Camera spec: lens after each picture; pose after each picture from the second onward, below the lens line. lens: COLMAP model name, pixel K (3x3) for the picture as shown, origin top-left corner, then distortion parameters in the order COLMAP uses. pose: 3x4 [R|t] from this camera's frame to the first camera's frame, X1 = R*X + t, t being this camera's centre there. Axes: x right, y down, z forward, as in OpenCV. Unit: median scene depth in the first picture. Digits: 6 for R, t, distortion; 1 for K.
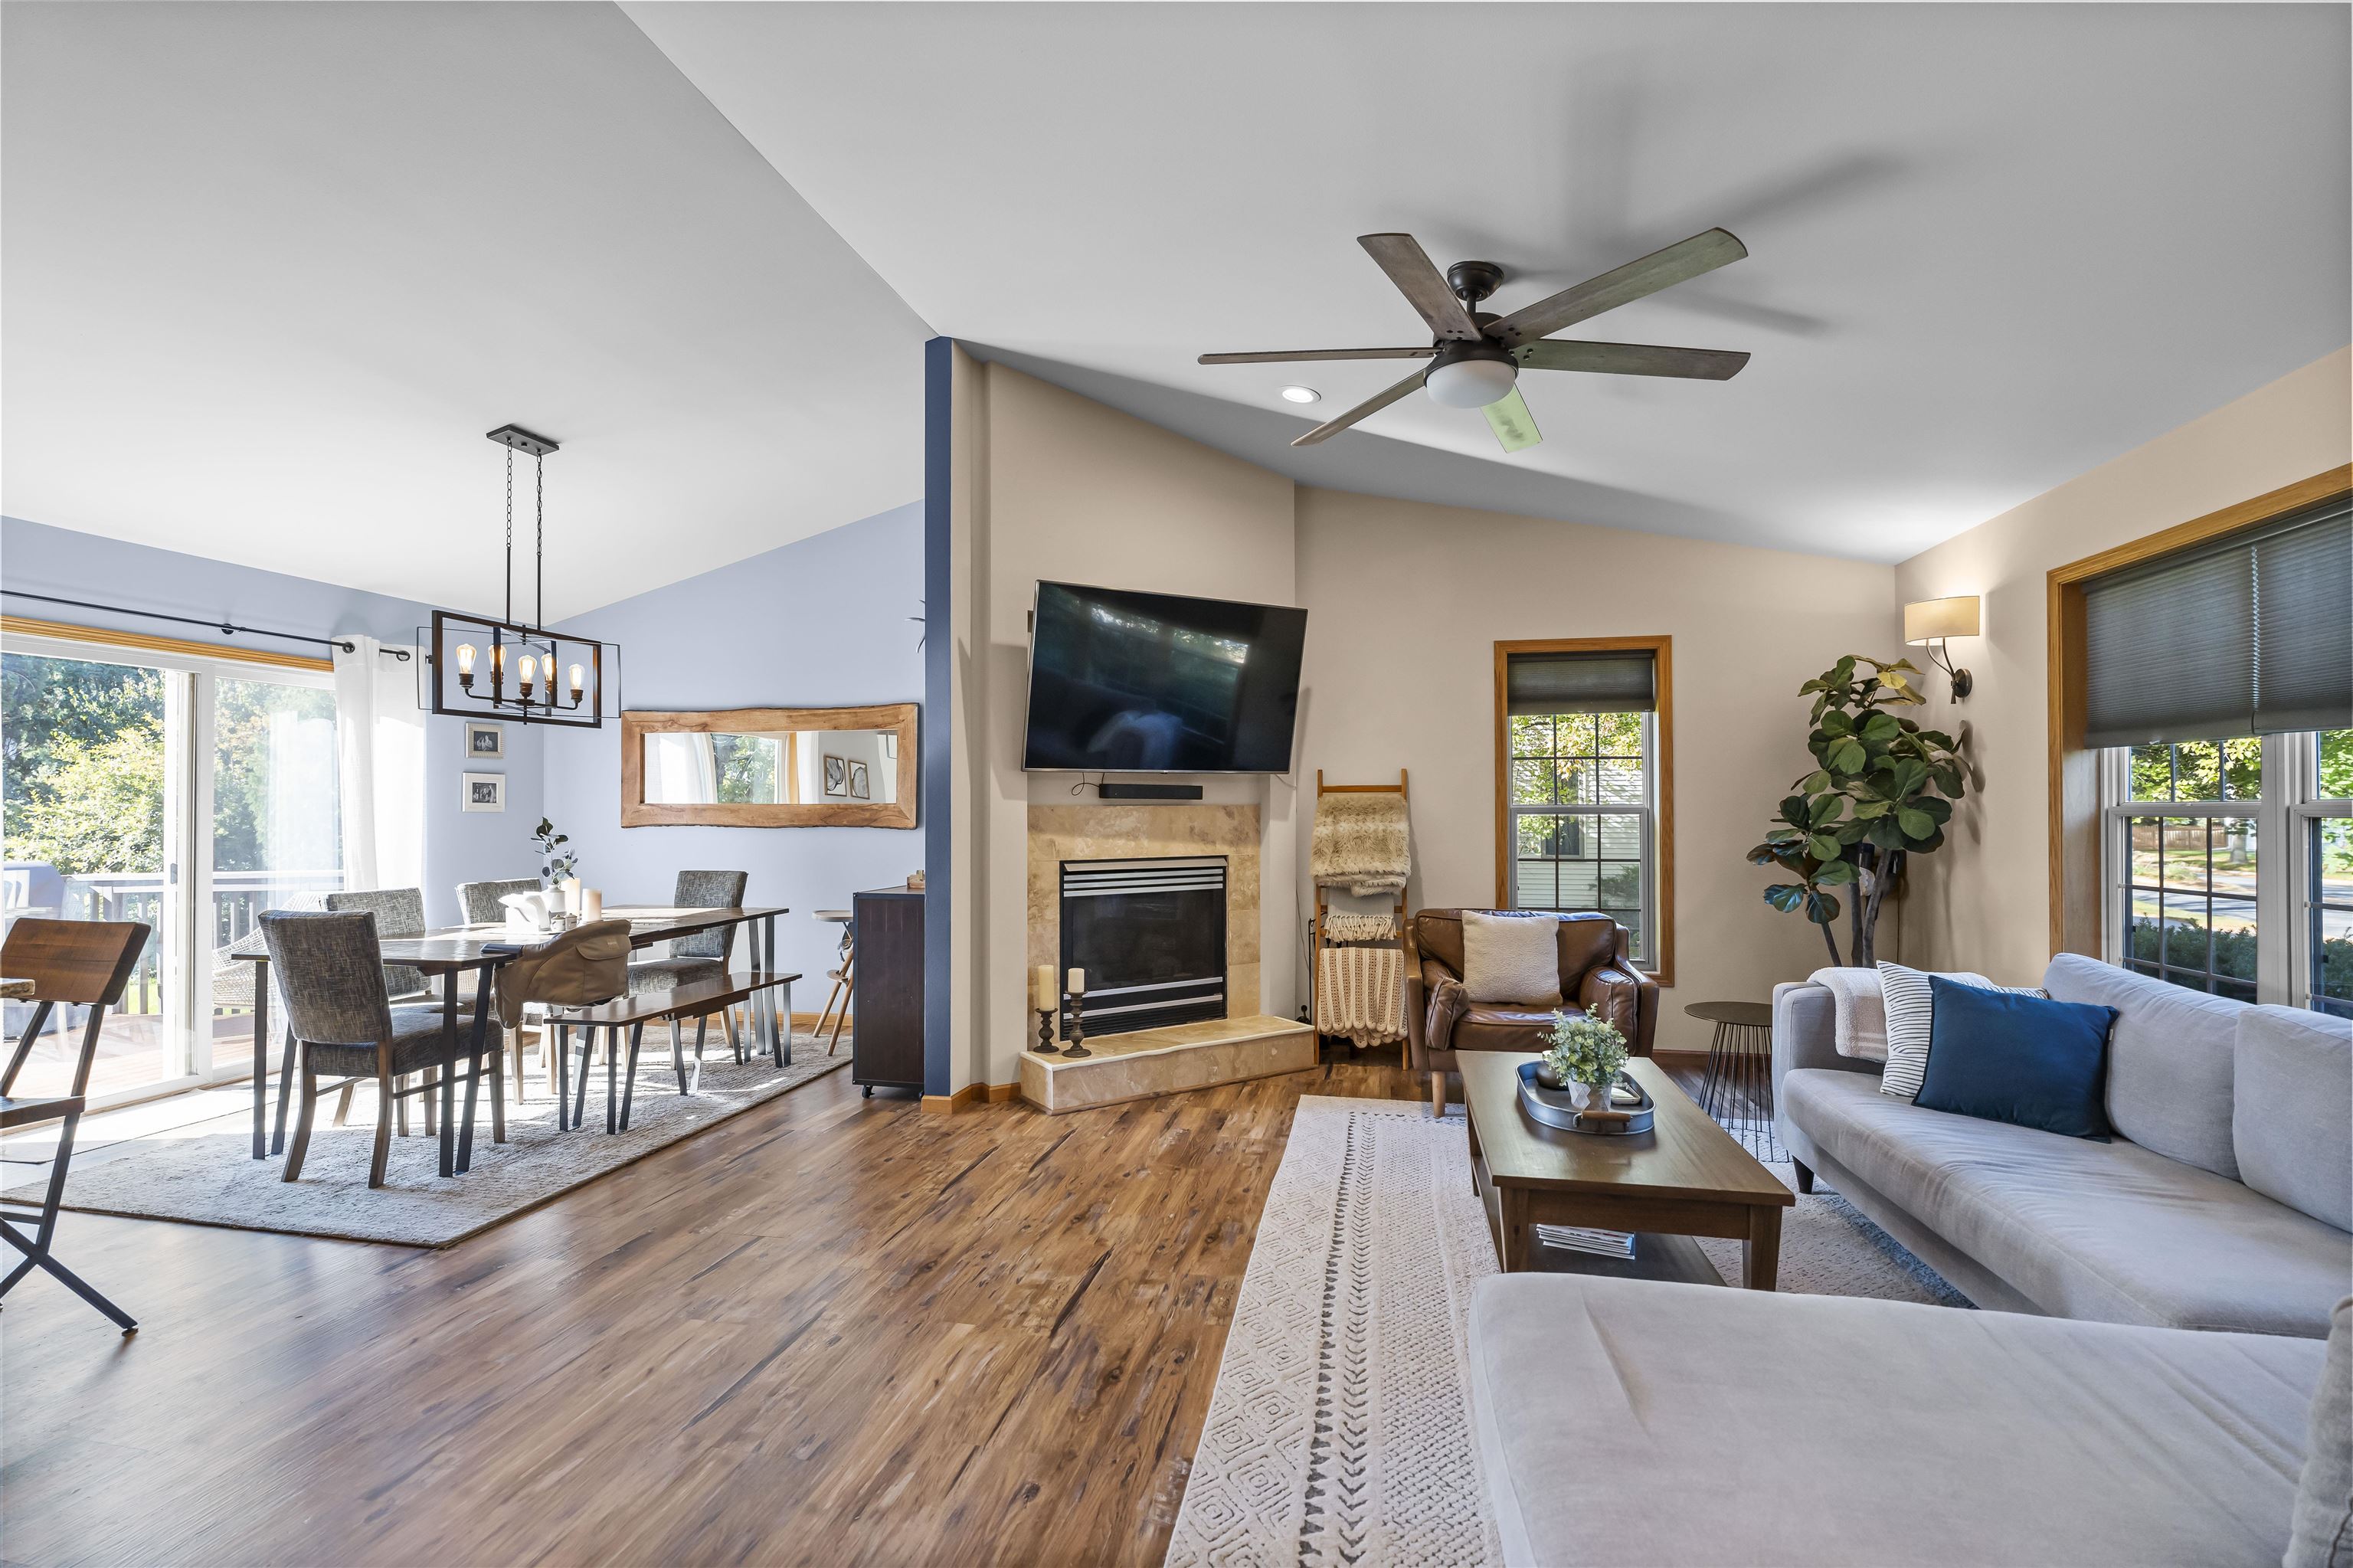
lens RADIAL K [[1031.6, 0, 1175.5], [0, 1031.6, 794.2], [0, 0, 1]] dist [-0.003799, 0.001000]
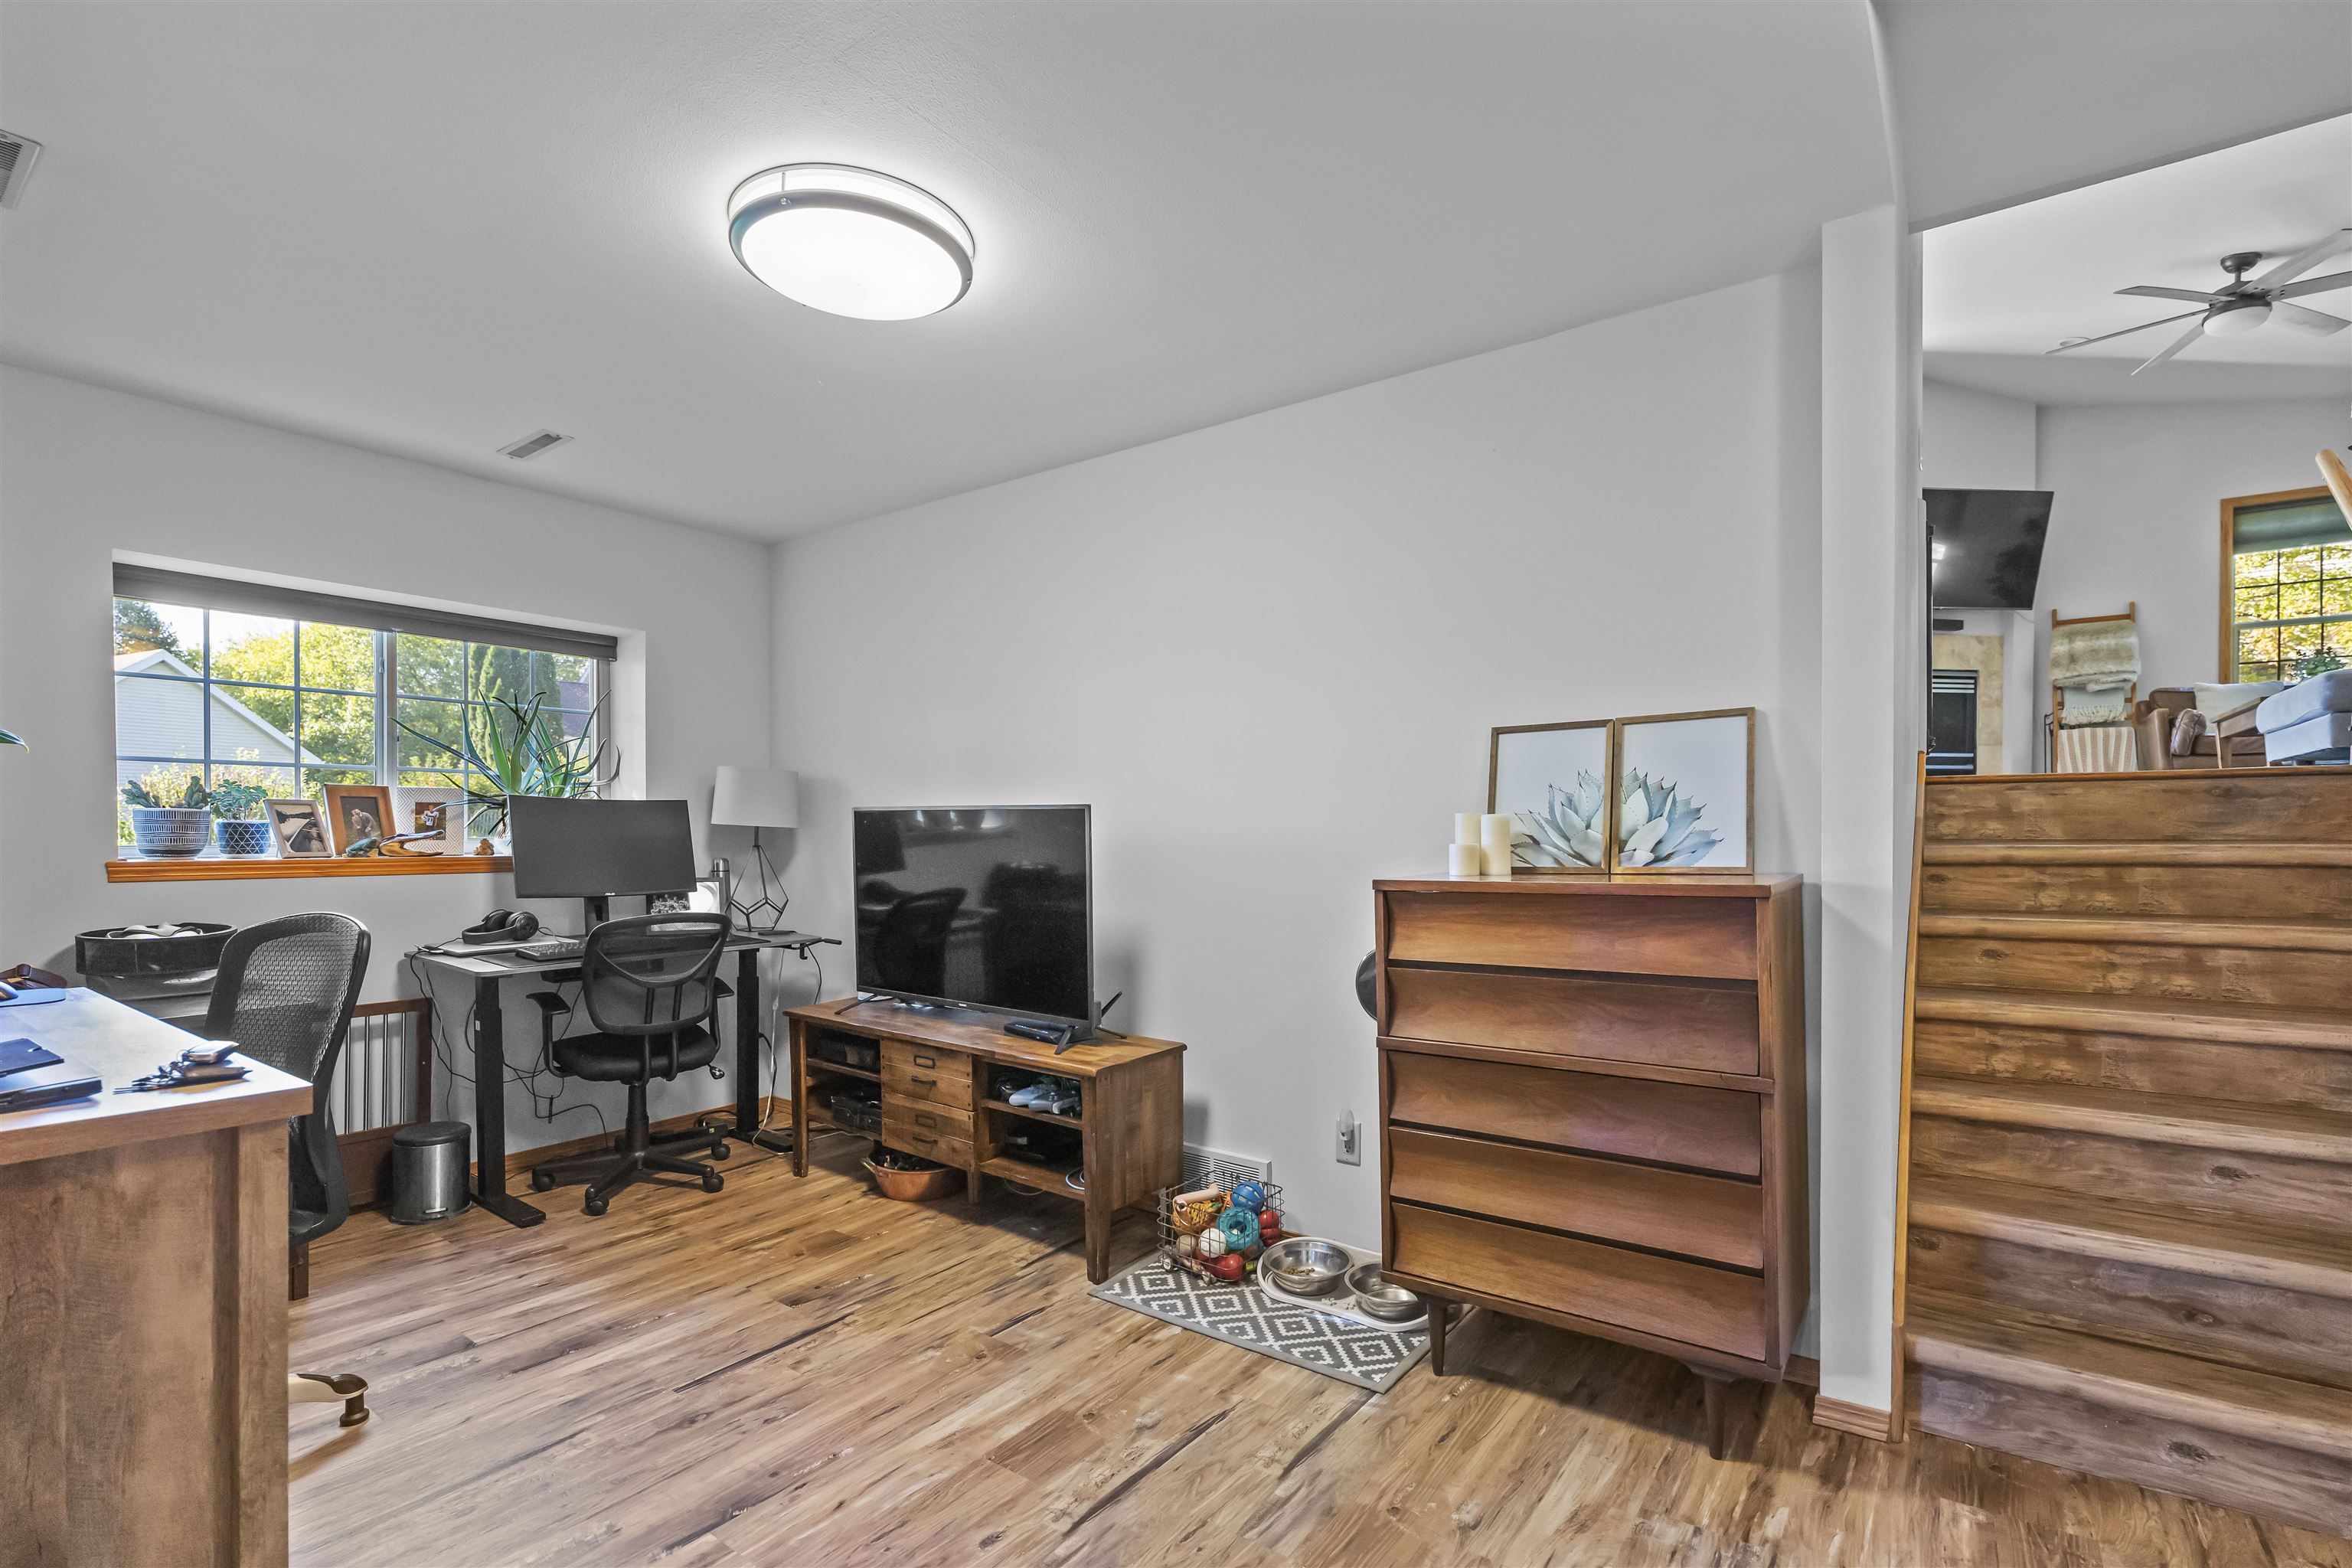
lens RADIAL K [[1031.1, 0, 1217.8], [0, 1031.1, 830.4], [0, 0, 1]] dist [-0.003799, 0.001000]
pose [[0.910714, 0.005714, -0.412998, -0.381517], [0.003800, 0.999746, 0.022212, 0.291483], [0.413020, -0.021798, 0.910461, -0.903396]]
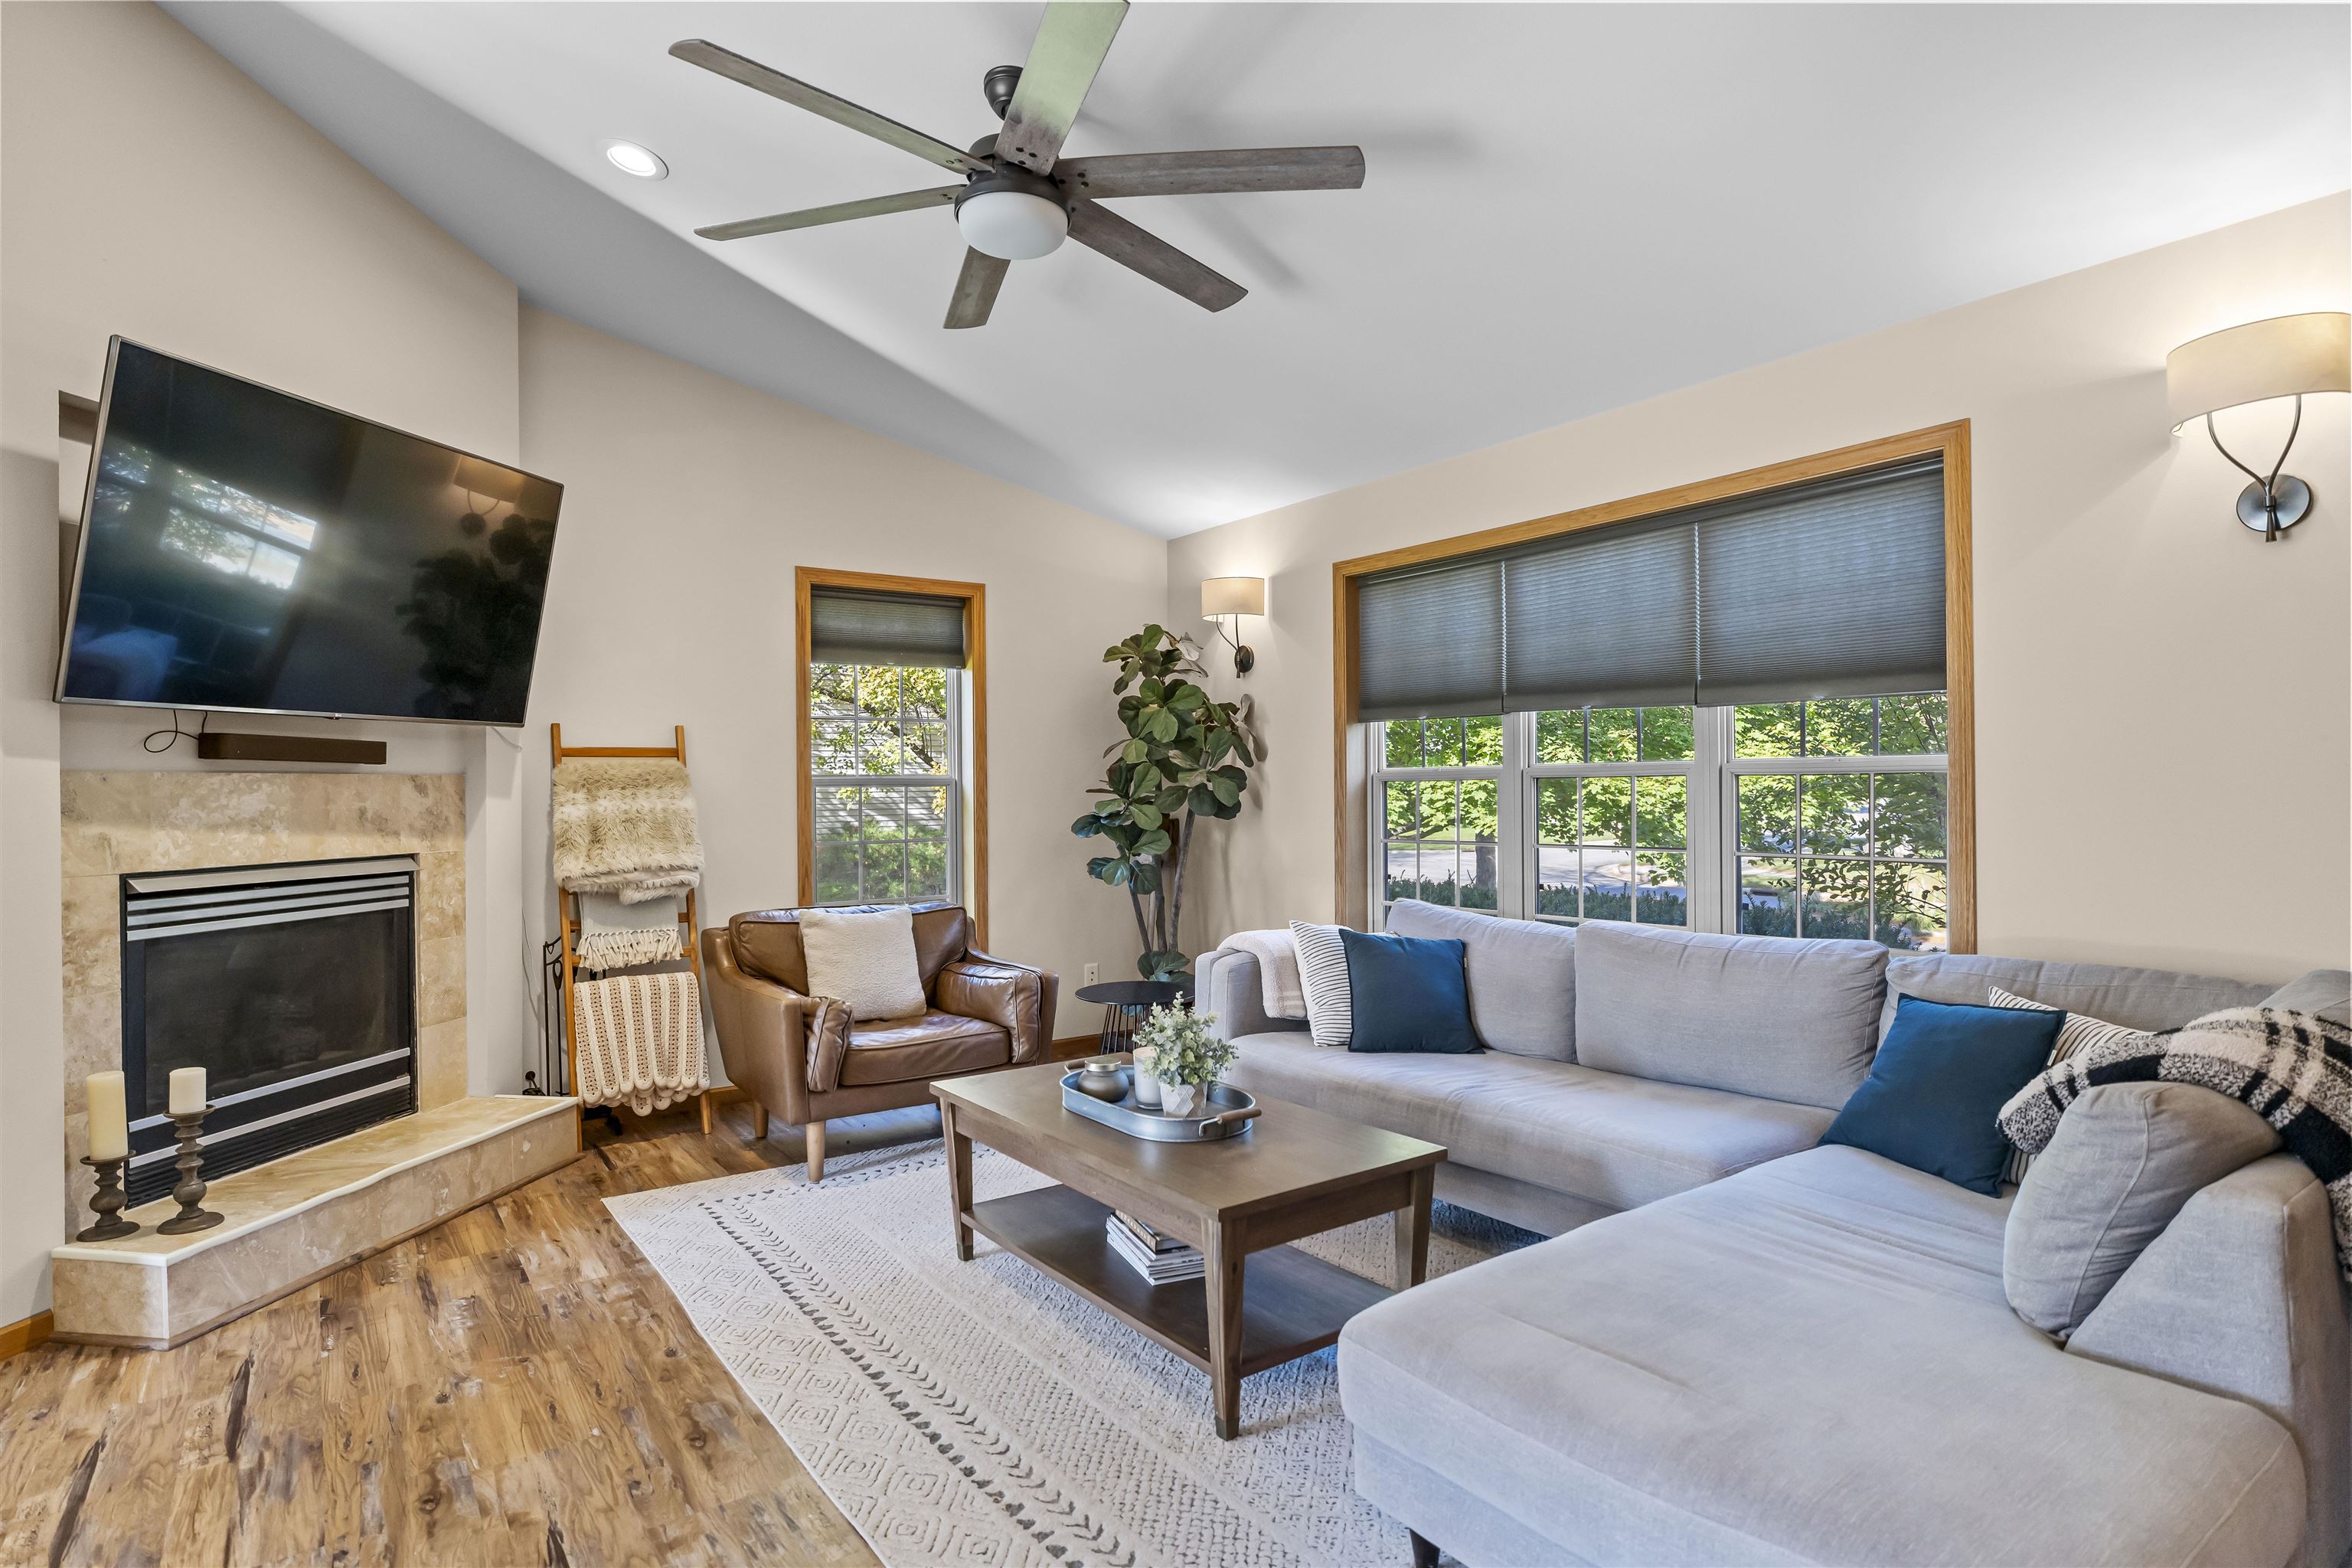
lens RADIAL K [[1225.7, 0, 1162.7], [0, 1225.7, 787.6], [0, 0, 1]] dist [-0.021907, 0.004546]
pose [[0.680531, -0.004551, 0.732705, -0.214158], [-0.001220, 0.999972, 0.007345, 0.015221], [-0.732718, -0.005892, 0.680507, 0.190094]]
